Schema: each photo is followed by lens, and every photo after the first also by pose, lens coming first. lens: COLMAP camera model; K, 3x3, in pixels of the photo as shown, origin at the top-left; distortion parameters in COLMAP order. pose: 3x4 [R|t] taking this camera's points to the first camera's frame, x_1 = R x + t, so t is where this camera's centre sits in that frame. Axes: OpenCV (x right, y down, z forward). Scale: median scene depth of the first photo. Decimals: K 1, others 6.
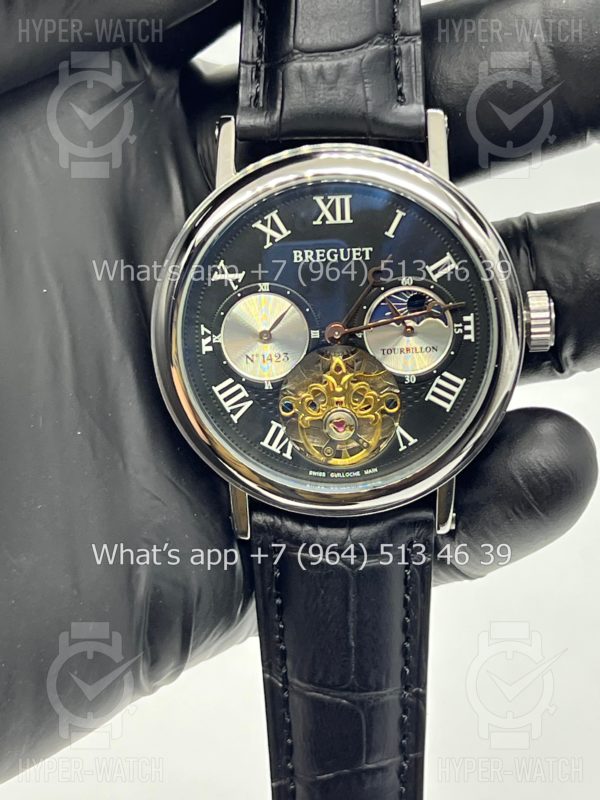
lens RADIAL K [[1891.2, 0, 300.0], [0, 1891.2, 400.0], [0, 0, 1]] dist [0.377542, 0.451001]
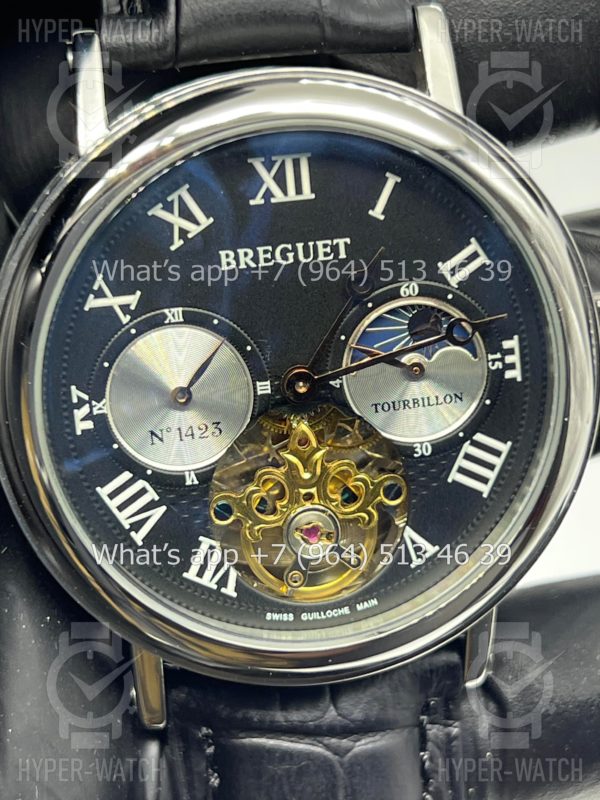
lens RADIAL K [[1930.7, 0, 300.0], [0, 1930.7, 400.0], [0, 0, 1]] dist [0.311753, -0.213066]
pose [[0.985782, -0.074492, 0.150615, -0.073135], [0.072033, 0.997166, 0.021726, -0.043255], [-0.151806, -0.010568, 0.988354, 0.392426]]
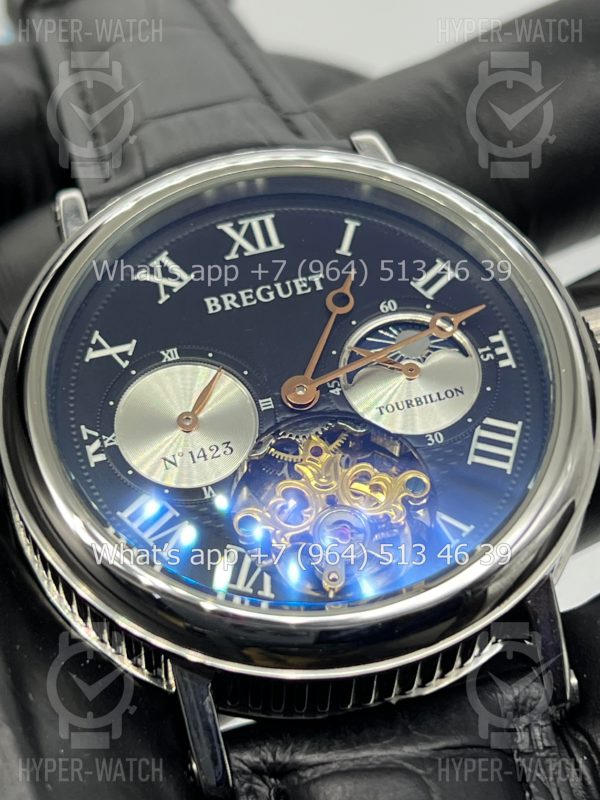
lens RADIAL K [[1930.7, 0, 300.0], [0, 1930.7, 400.0], [0, 0, 1]] dist [0.311753, -0.213066]
pose [[0.972631, -0.178092, 0.149240, -0.074967], [0.231945, 0.782341, -0.578052, 0.330027], [-0.013810, 0.596846, 0.802237, 0.493775]]
